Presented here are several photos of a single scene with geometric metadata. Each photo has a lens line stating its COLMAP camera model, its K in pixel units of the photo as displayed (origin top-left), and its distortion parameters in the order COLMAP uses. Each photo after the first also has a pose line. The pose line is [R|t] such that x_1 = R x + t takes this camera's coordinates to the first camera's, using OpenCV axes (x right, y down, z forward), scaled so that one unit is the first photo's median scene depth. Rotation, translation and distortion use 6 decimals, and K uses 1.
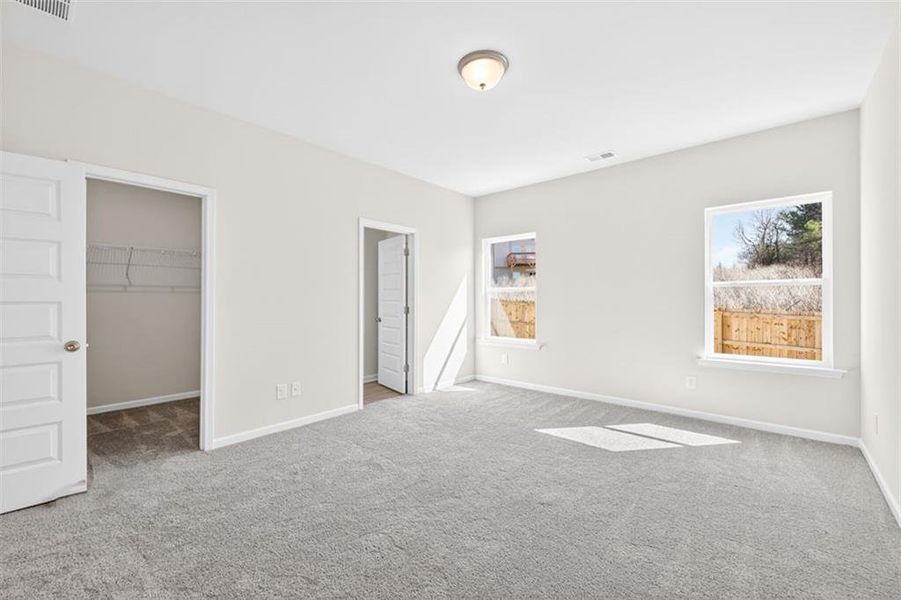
lens RADIAL K [[376.4, 0, 451.1], [0, 376.4, 296.9], [0, 0, 1]] dist [0.017207, -0.000487]
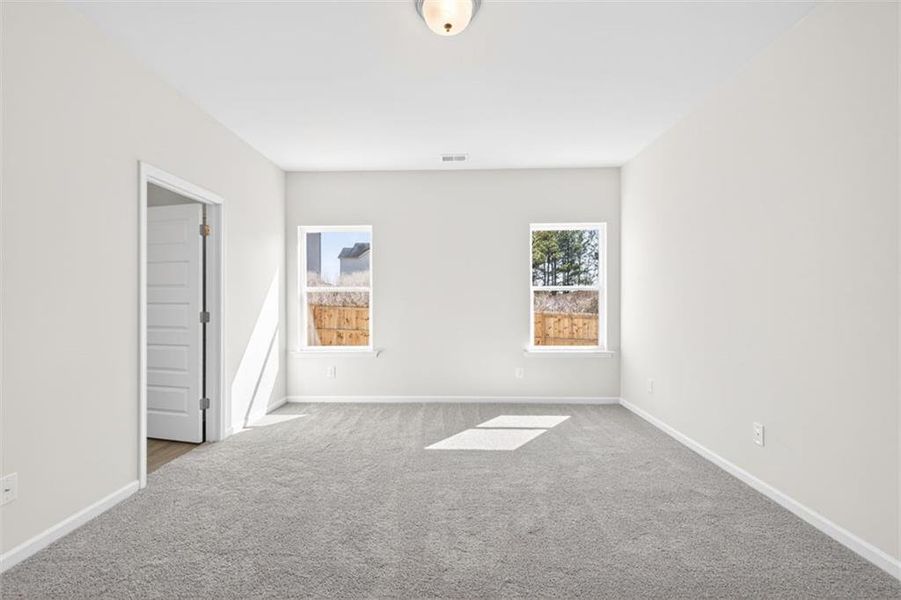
lens RADIAL K [[378.8, 0, 450.5], [0, 378.8, 300.0], [0, 0, 1]] dist [0.012938, -0.000491]
pose [[0.769568, 0.001441, 0.638563, -0.216958], [-0.002887, 0.999995, 0.001222, 0.002928], [-0.638558, -0.002783, 0.769569, 0.202370]]
